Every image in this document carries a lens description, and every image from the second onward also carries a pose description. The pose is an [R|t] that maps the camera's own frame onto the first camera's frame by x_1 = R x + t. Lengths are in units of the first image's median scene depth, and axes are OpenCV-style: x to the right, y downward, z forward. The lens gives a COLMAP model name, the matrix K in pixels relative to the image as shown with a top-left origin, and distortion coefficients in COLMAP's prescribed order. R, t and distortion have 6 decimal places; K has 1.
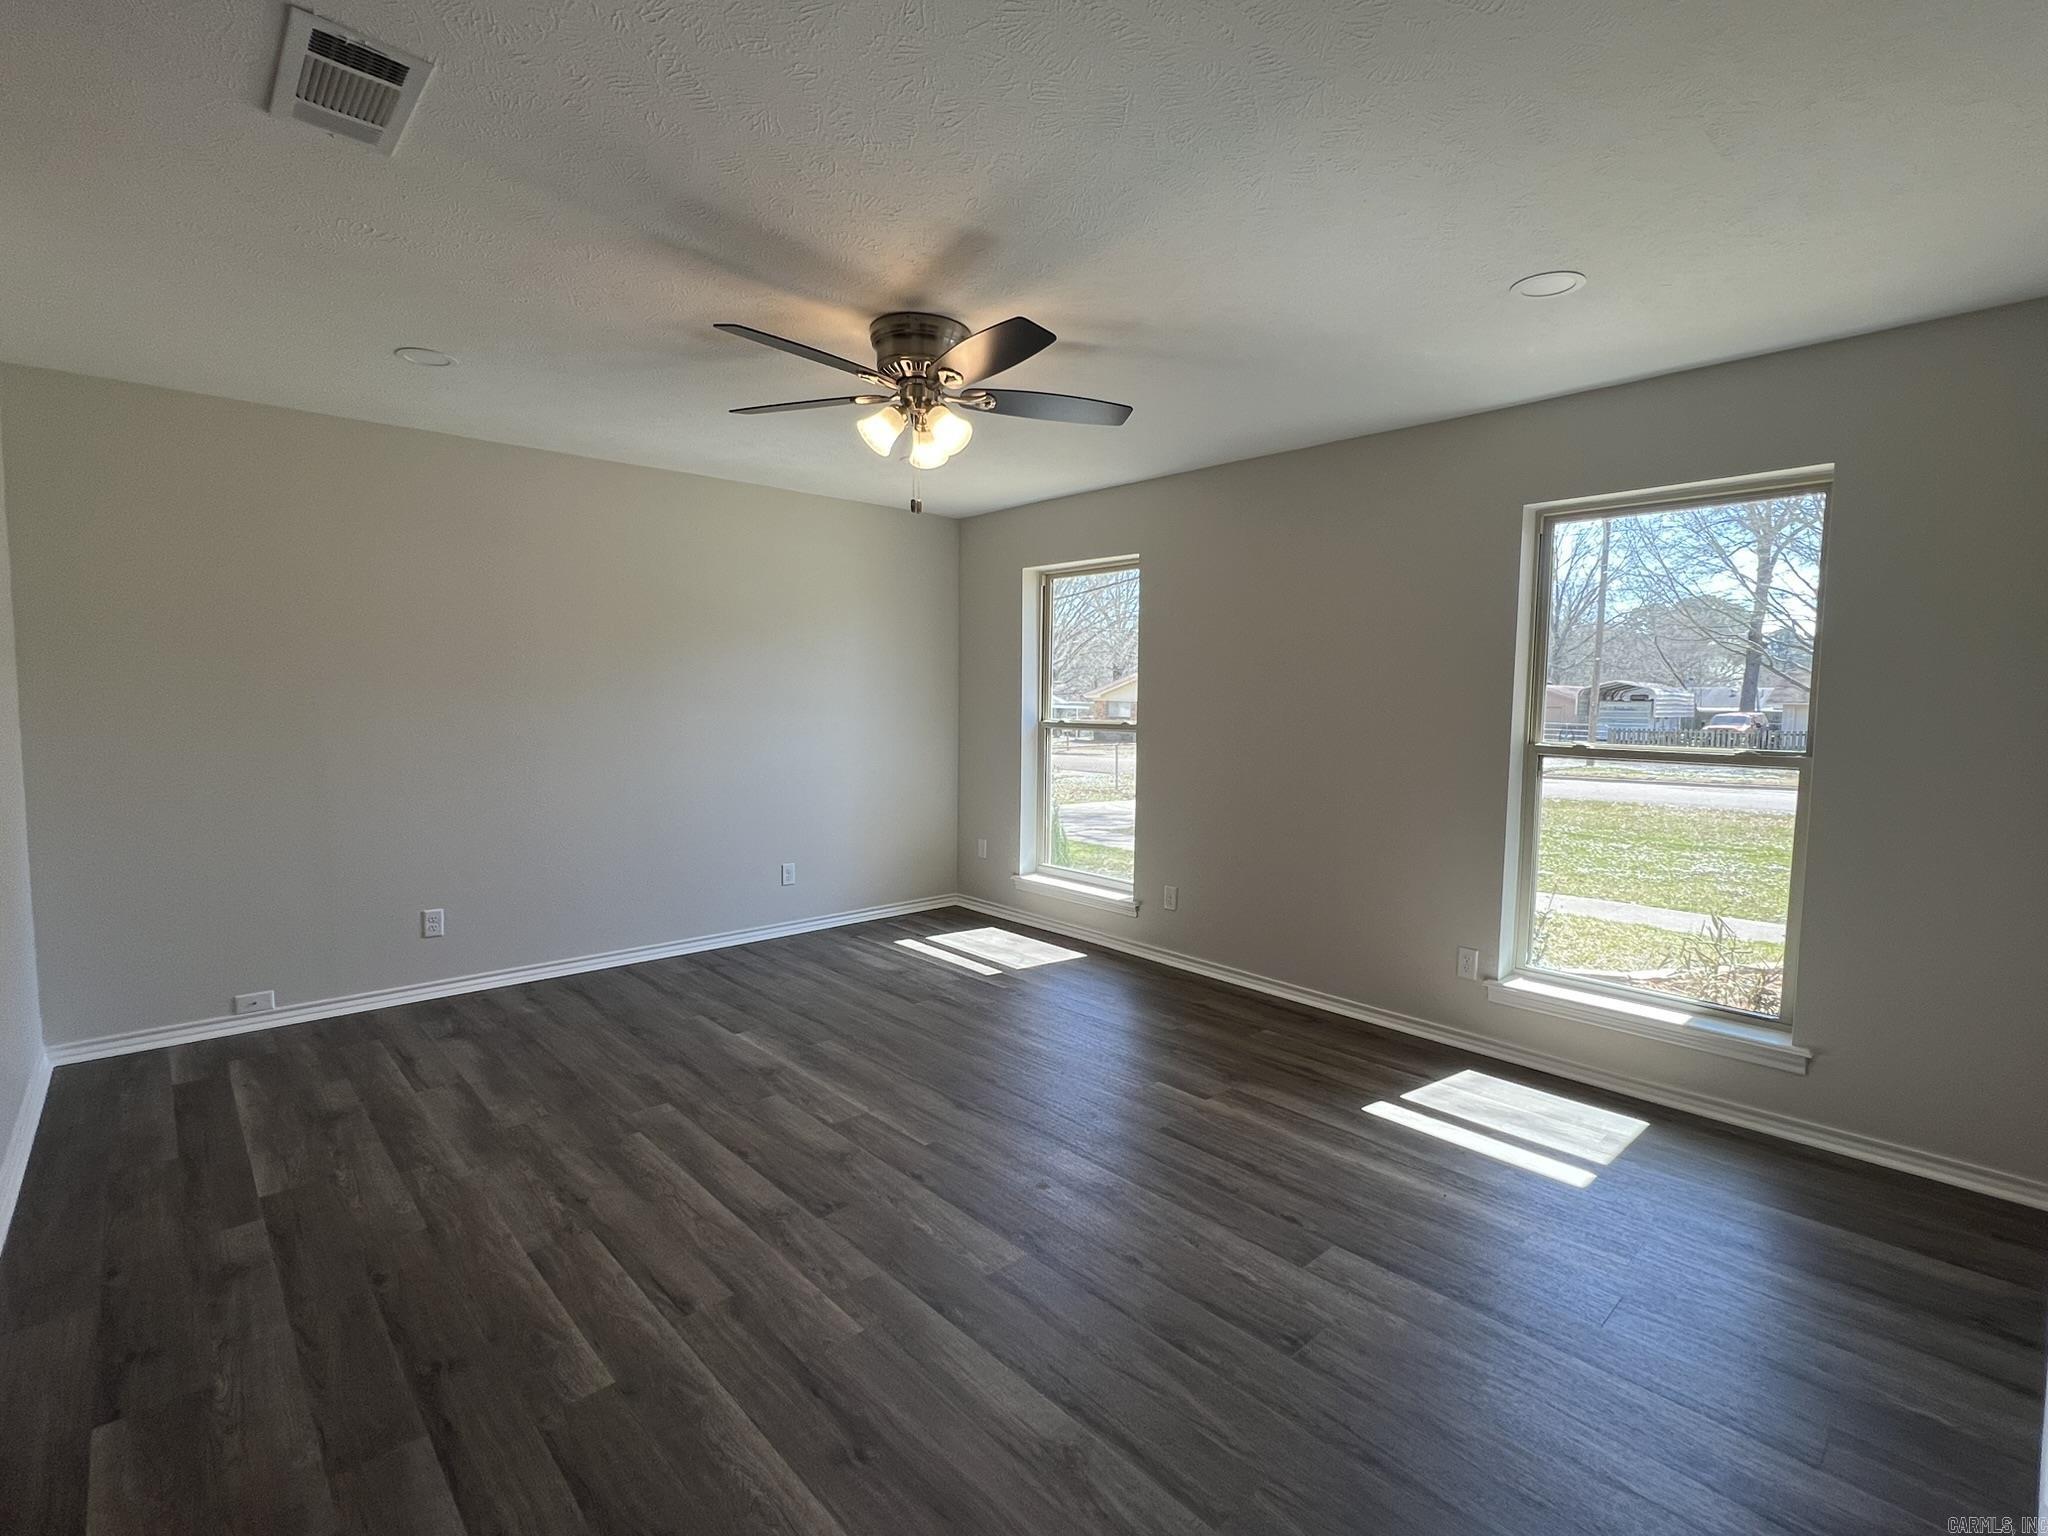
lens RADIAL K [[949.6, 0, 1024.0], [0, 949.6, 768.0], [0, 0, 1]] dist [0.003441, 0.000439]
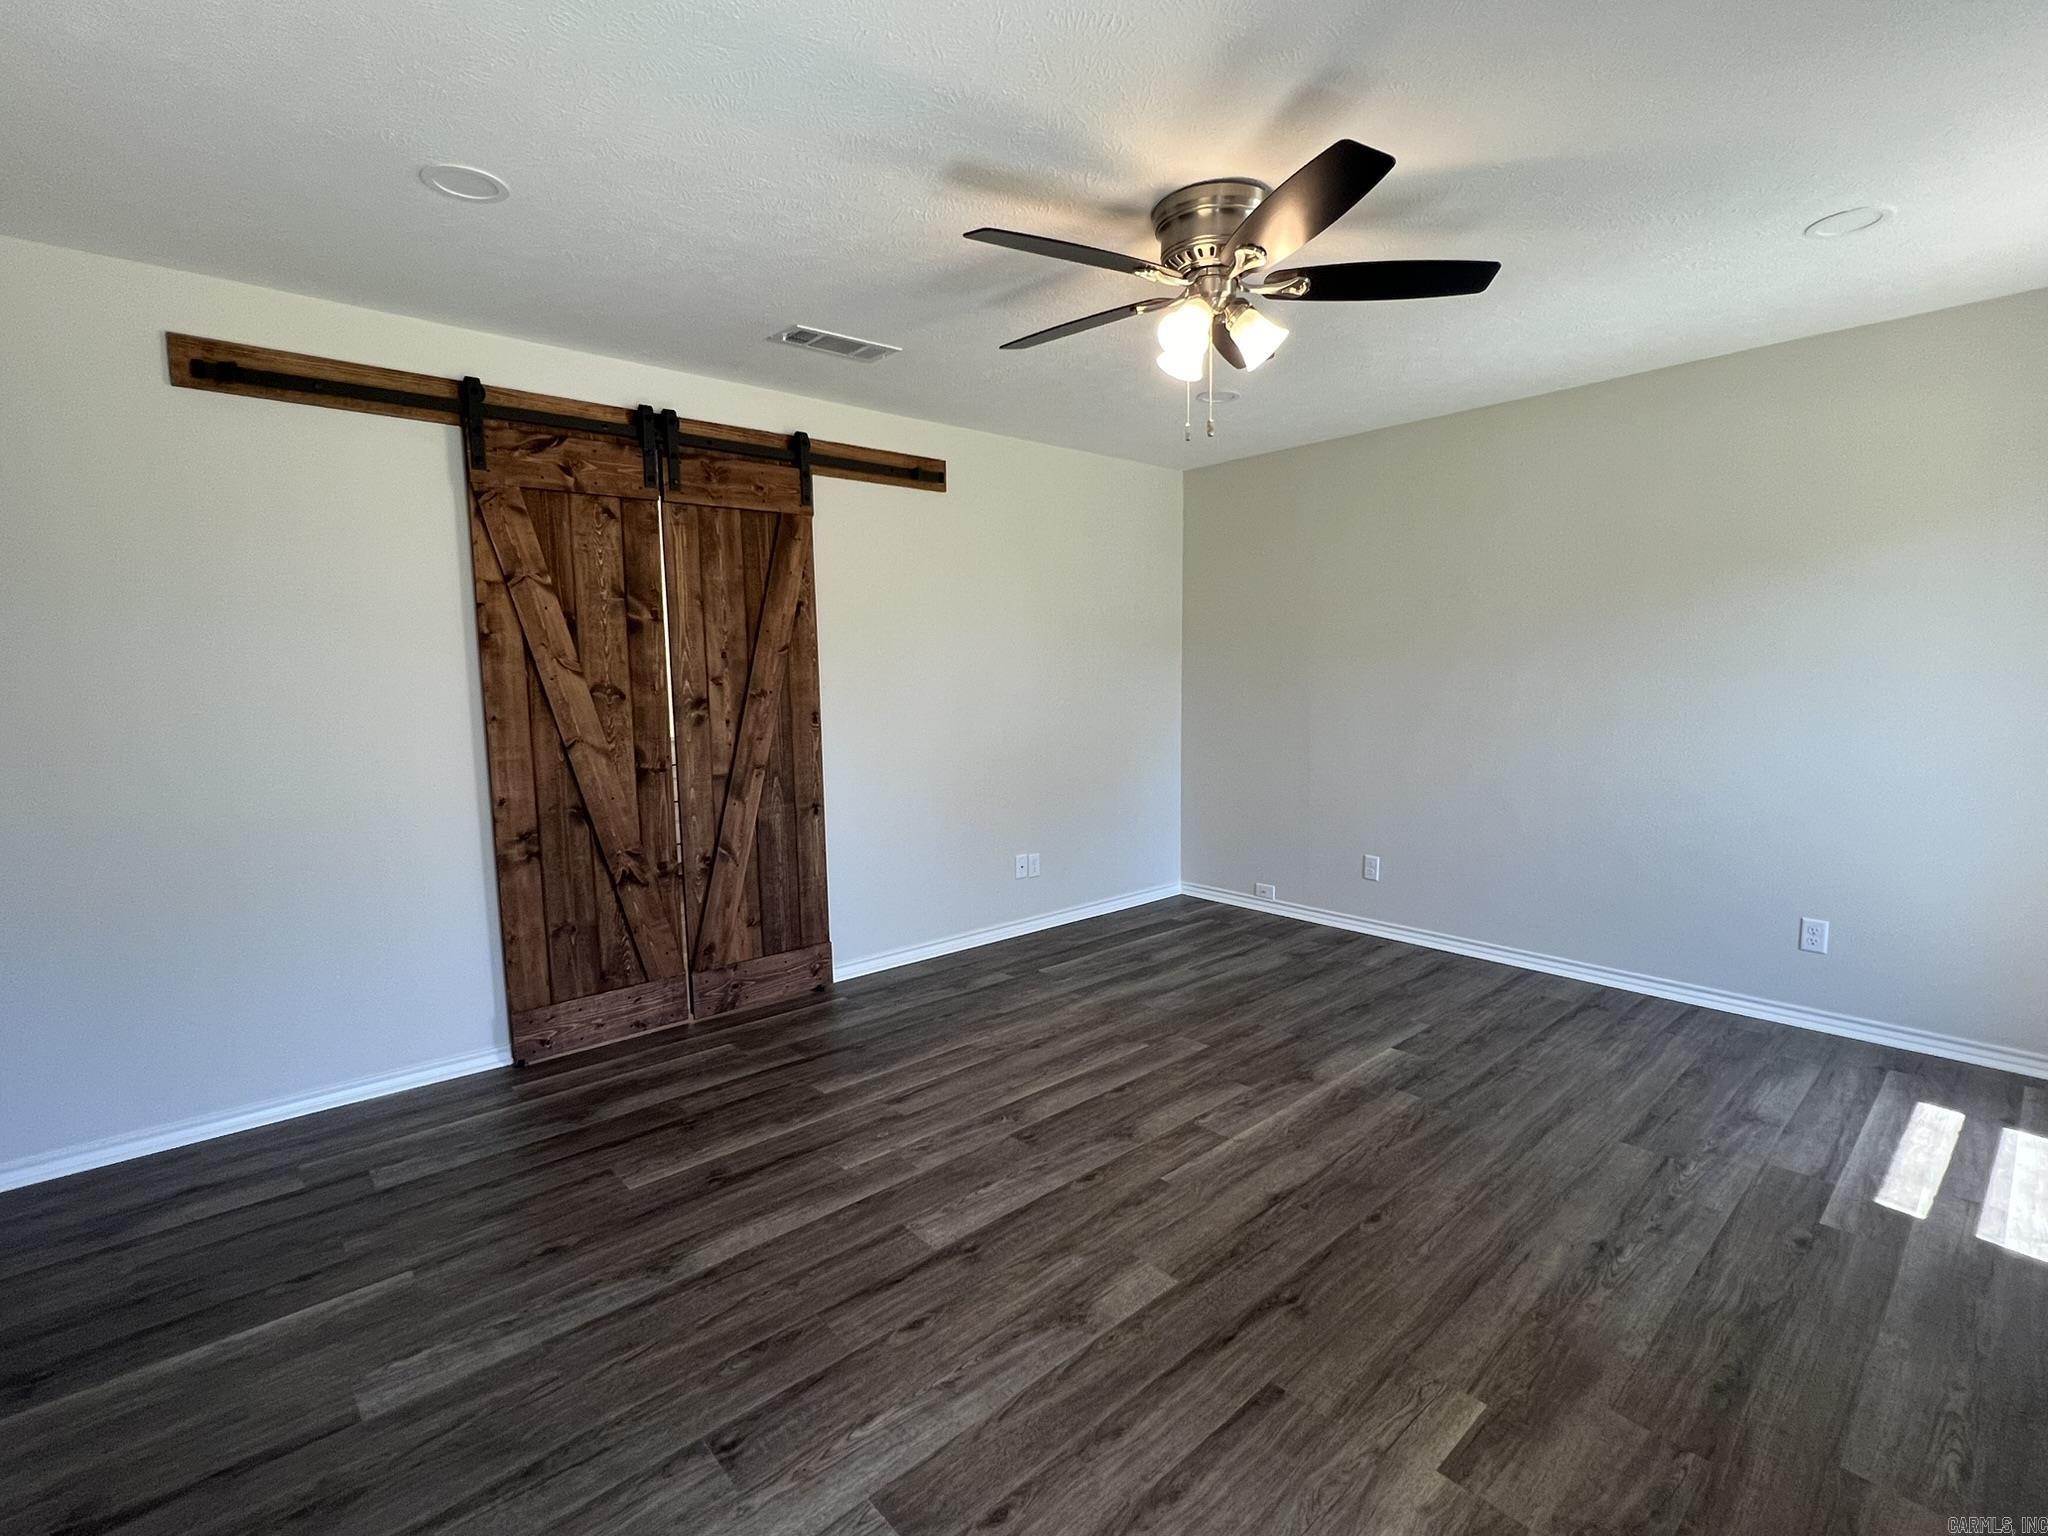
lens RADIAL K [[949.6, 0, 1024.0], [0, 949.6, 768.0], [0, 0, 1]] dist [0.003441, 0.000439]
pose [[-0.012324, 0.092248, -0.995660, 0.654399], [-0.066749, 0.993439, 0.092868, -0.042995], [0.997694, 0.067604, -0.006086, 0.768904]]
